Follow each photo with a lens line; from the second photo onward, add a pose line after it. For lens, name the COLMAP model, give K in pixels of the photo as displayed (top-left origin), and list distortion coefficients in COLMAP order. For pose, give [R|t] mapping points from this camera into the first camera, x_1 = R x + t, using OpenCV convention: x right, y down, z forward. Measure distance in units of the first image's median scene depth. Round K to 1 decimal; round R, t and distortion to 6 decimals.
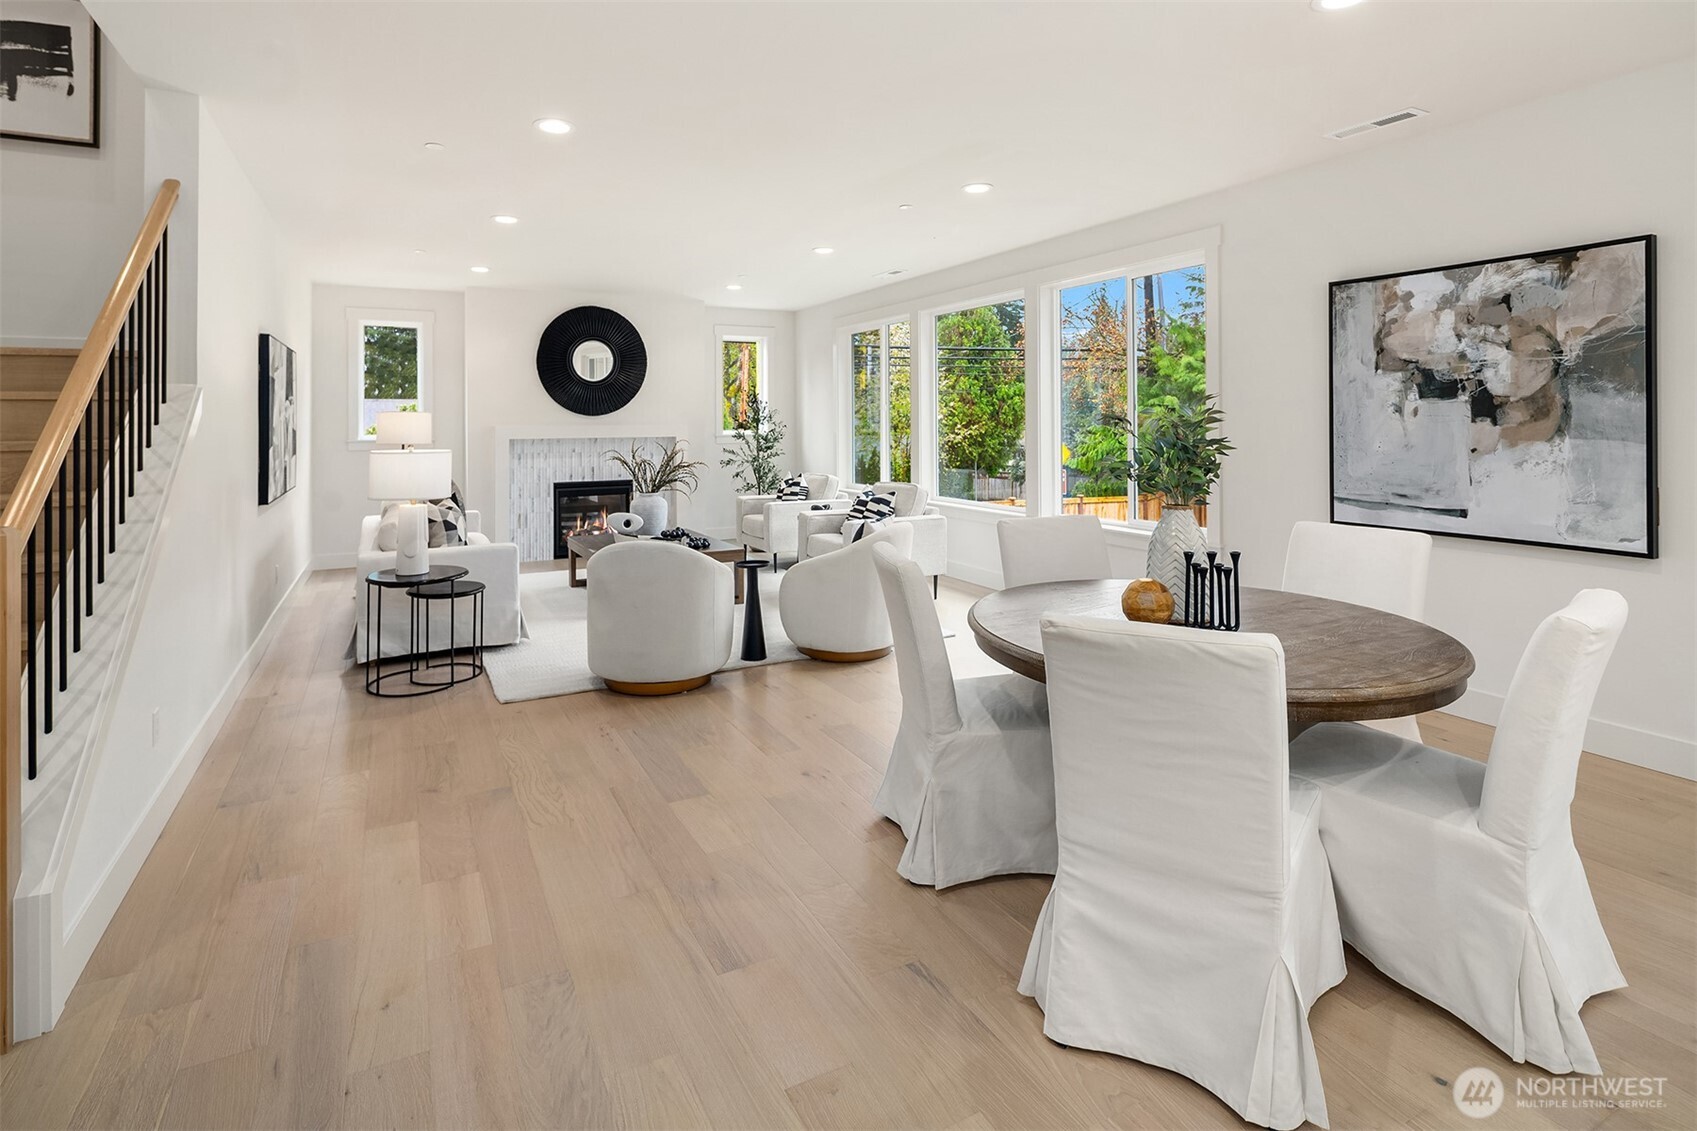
lens RADIAL K [[828.7, 0, 847.7], [0, 828.7, 565.1], [0, 0, 1]] dist [0.000680, 0.000029]
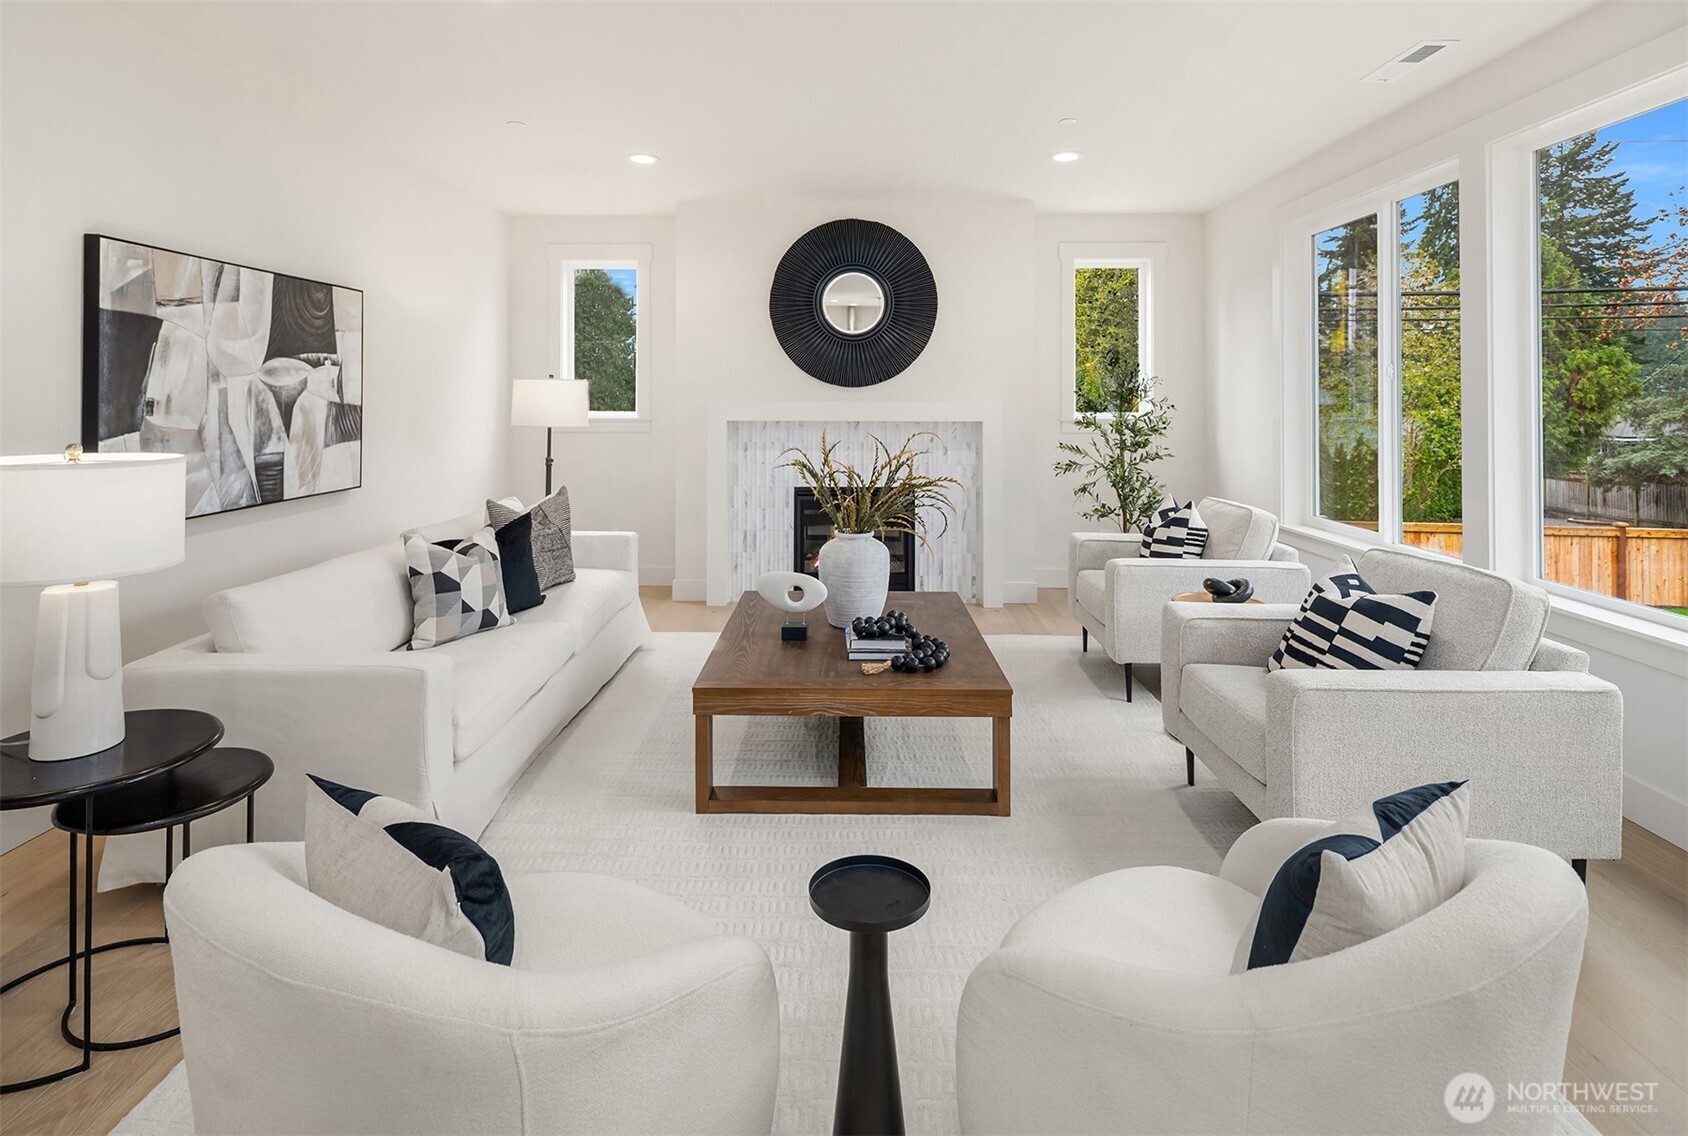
lens RADIAL K [[824.3, 0, 861.9], [0, 824.3, 396.2], [0, 0, 1]] dist [0.000680, 0.000029]
pose [[0.872281, 0.006832, -0.488956, 0.012000], [-0.091029, 0.984693, -0.148636, -0.077036], [0.480457, 0.174161, 0.859552, 0.444359]]
